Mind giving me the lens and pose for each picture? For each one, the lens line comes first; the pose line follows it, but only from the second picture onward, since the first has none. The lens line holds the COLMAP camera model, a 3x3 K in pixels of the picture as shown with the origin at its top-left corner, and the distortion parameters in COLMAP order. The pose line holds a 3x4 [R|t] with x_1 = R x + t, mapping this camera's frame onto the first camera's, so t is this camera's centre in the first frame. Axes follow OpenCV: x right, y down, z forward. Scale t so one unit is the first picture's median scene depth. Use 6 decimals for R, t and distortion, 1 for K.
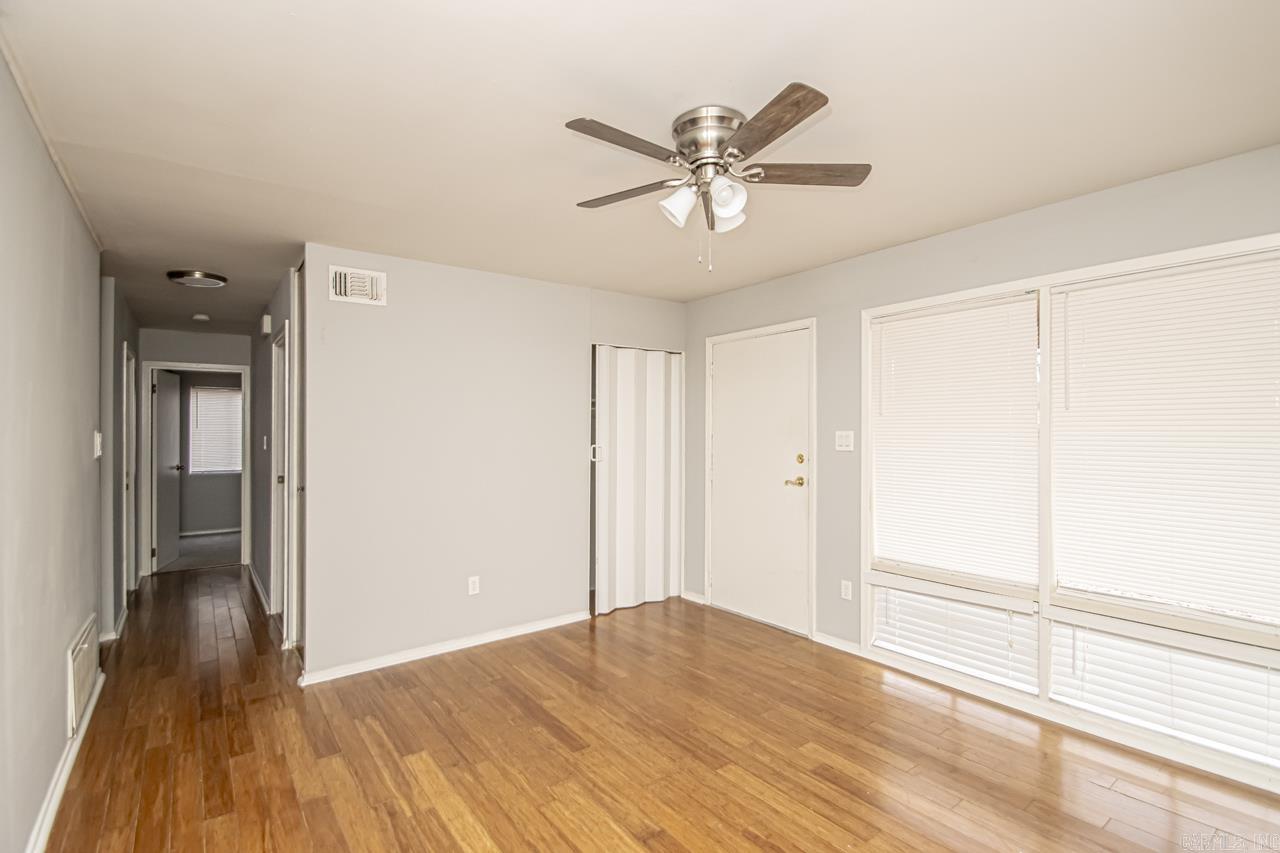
lens RADIAL K [[587.7, 0, 677.8], [0, 587.7, 433.2], [0, 0, 1]] dist [0.003386, -0.015741]
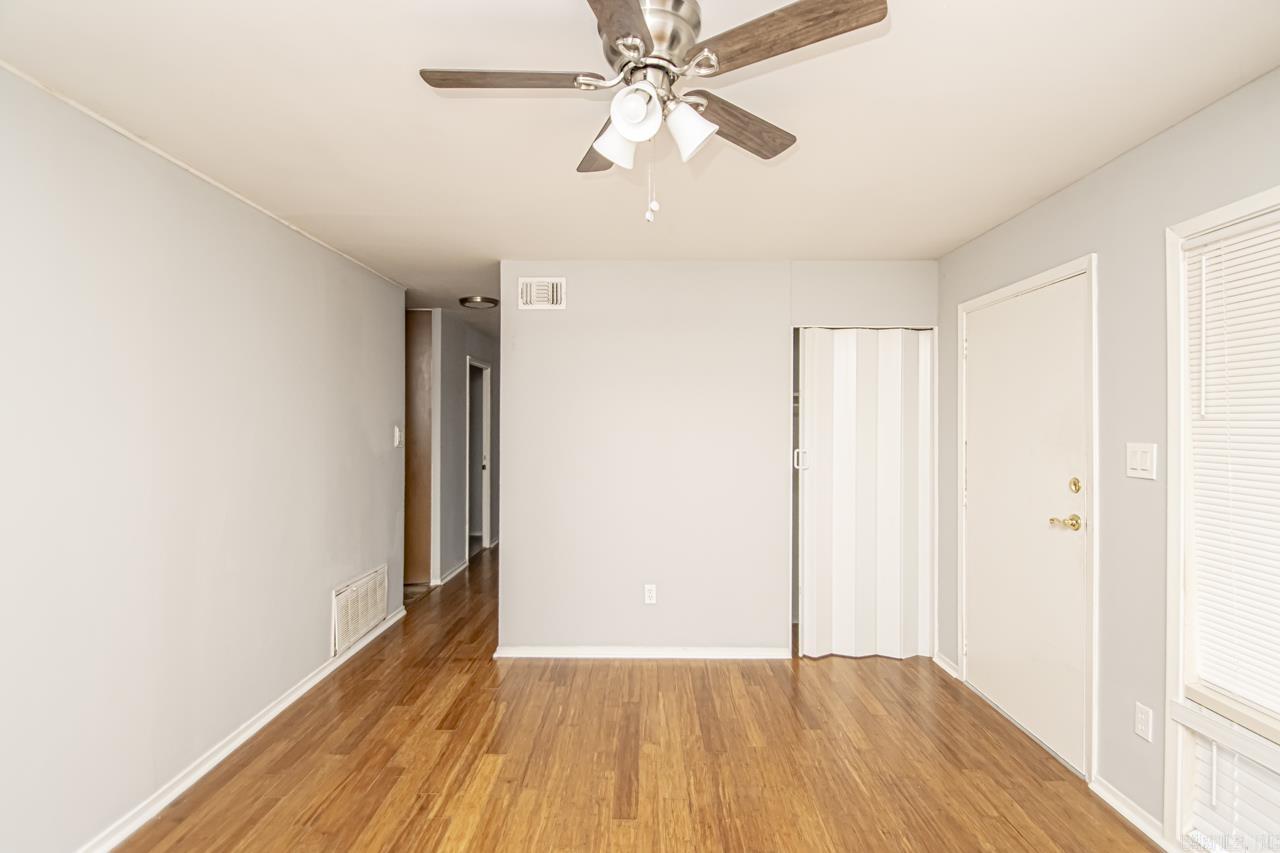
lens RADIAL K [[614.9, 0, 641.4], [0, 614.9, 417.5], [0, 0, 1]] dist [0.013954, -0.019954]
pose [[0.777974, 0.005437, -0.628273, 0.310457], [-0.014998, 0.999838, -0.009919, -0.017095], [0.628117, 0.017139, 0.777930, 0.253253]]
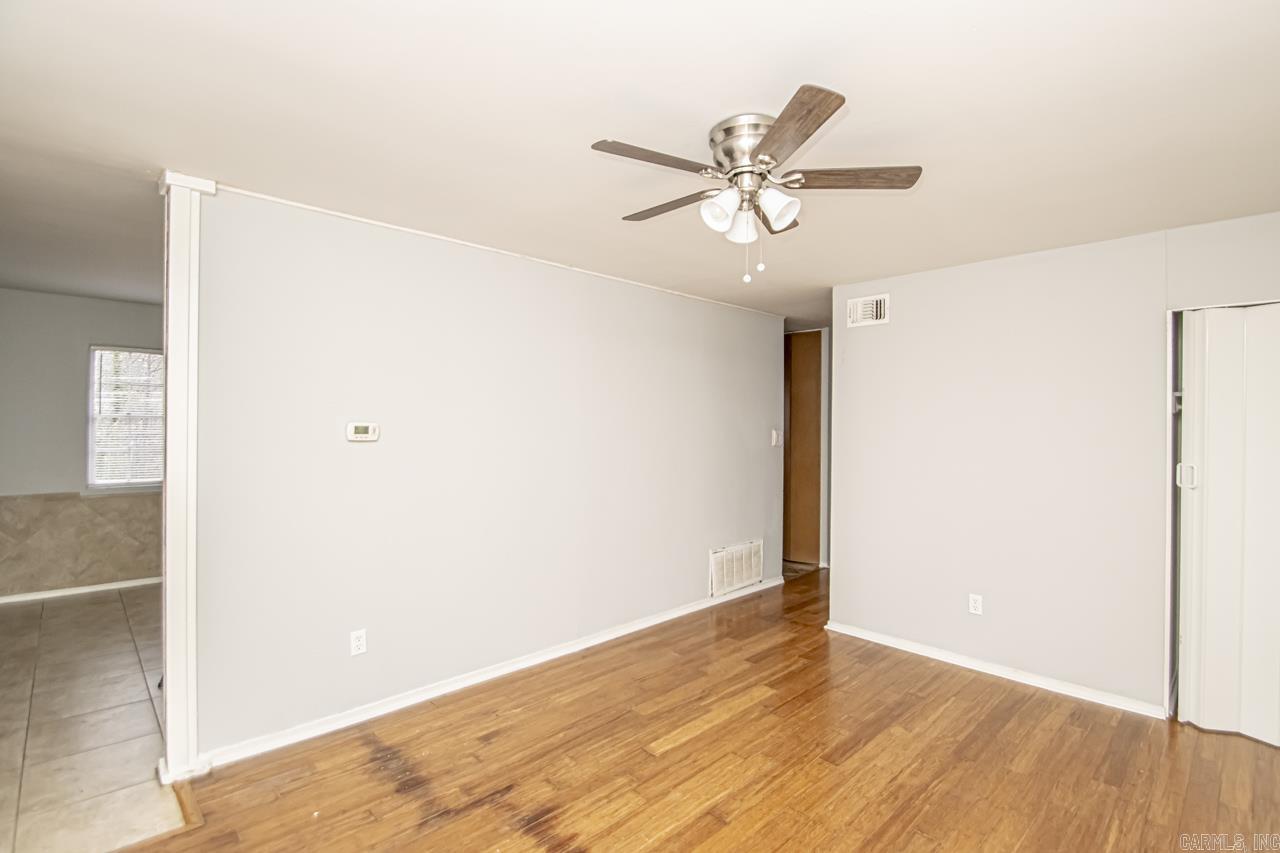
lens RADIAL K [[585.8, 0, 637.3], [0, 585.8, 419.7], [0, 0, 1]] dist [0.024163, -0.017519]
pose [[0.102397, 0.001859, -0.994742, 0.614076], [-0.014942, 0.999888, 0.000331, -0.026386], [0.994631, 0.014830, 0.102413, 0.441419]]
